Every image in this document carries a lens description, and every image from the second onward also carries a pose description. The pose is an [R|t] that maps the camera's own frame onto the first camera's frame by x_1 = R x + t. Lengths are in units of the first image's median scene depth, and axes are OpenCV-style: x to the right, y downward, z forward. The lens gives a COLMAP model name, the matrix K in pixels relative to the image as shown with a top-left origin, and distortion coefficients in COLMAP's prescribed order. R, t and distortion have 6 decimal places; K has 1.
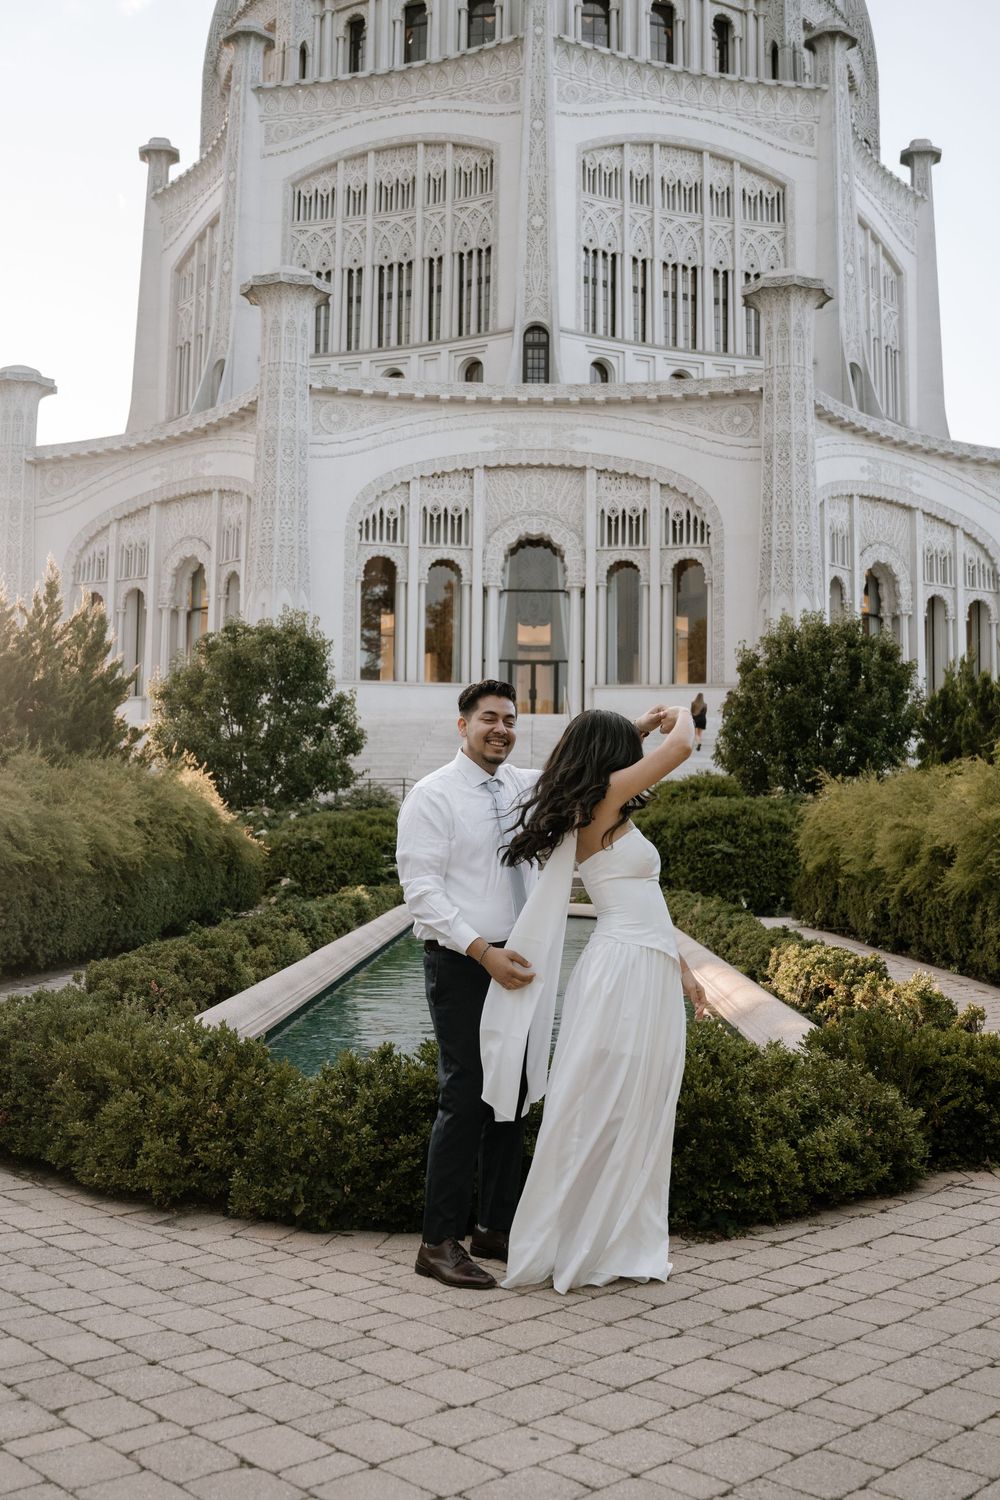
lens RADIAL K [[1557.8, 0, 500.0], [0, 1557.8, 750.0], [0, 0, 1]] dist [-0.183636, 0.150145]
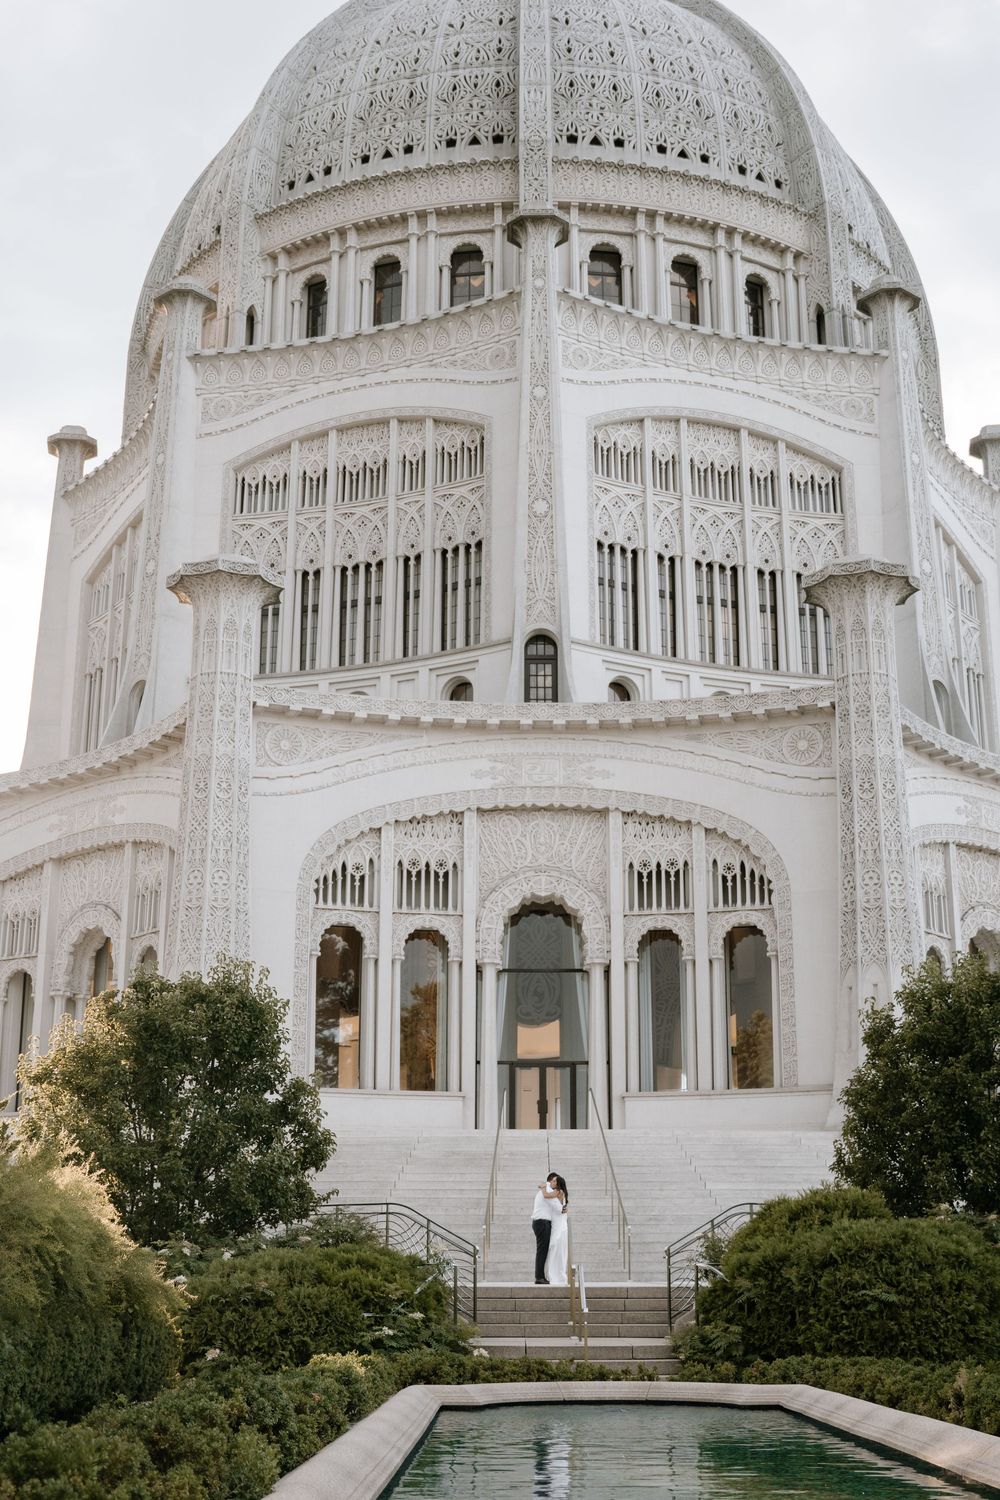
lens RADIAL K [[1853.8, 0, 500.0], [0, 1853.8, 750.0], [0, 0, 1]] dist [-0.148576, 0.098102]
pose [[0.999847, -0.003713, 0.017103, -0.013214], [0.007710, 0.970739, -0.240015, 0.009942], [-0.015711, 0.240110, 0.970619, 0.084177]]
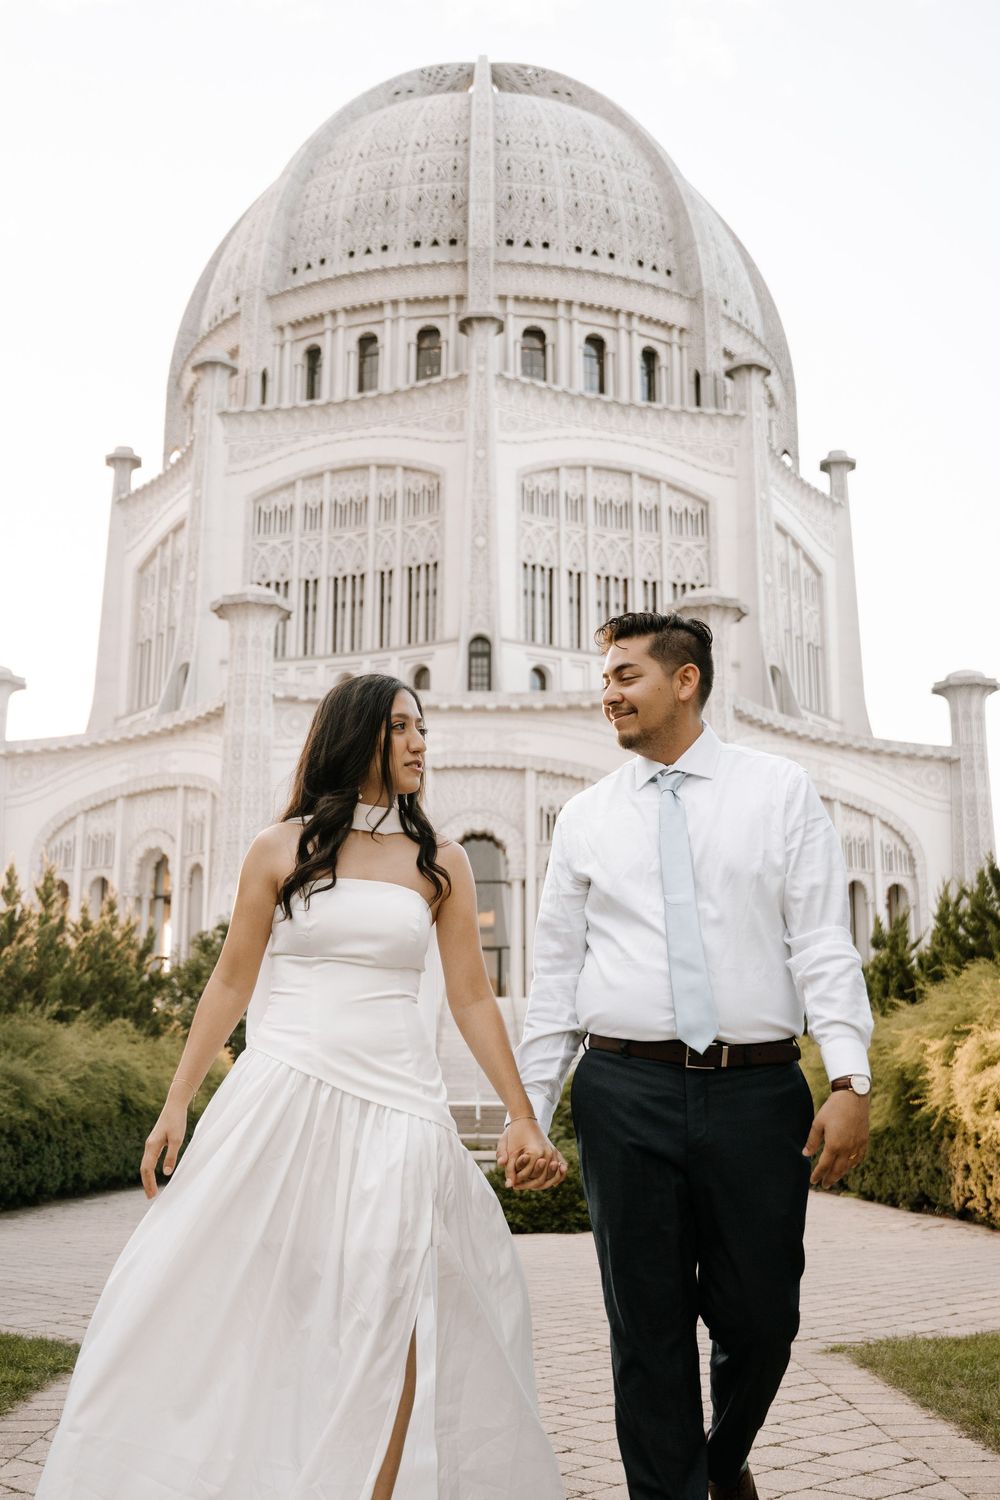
lens RADIAL K [[1654.8, 0, 500.0], [0, 1654.8, 750.0], [0, 0, 1]] dist [-0.204788, 0.393805]
pose [[0.999316, -0.000552, 0.036965, -0.005067], [0.006776, 0.985681, -0.168487, 0.000204], [-0.036342, 0.168623, 0.985010, -0.131983]]
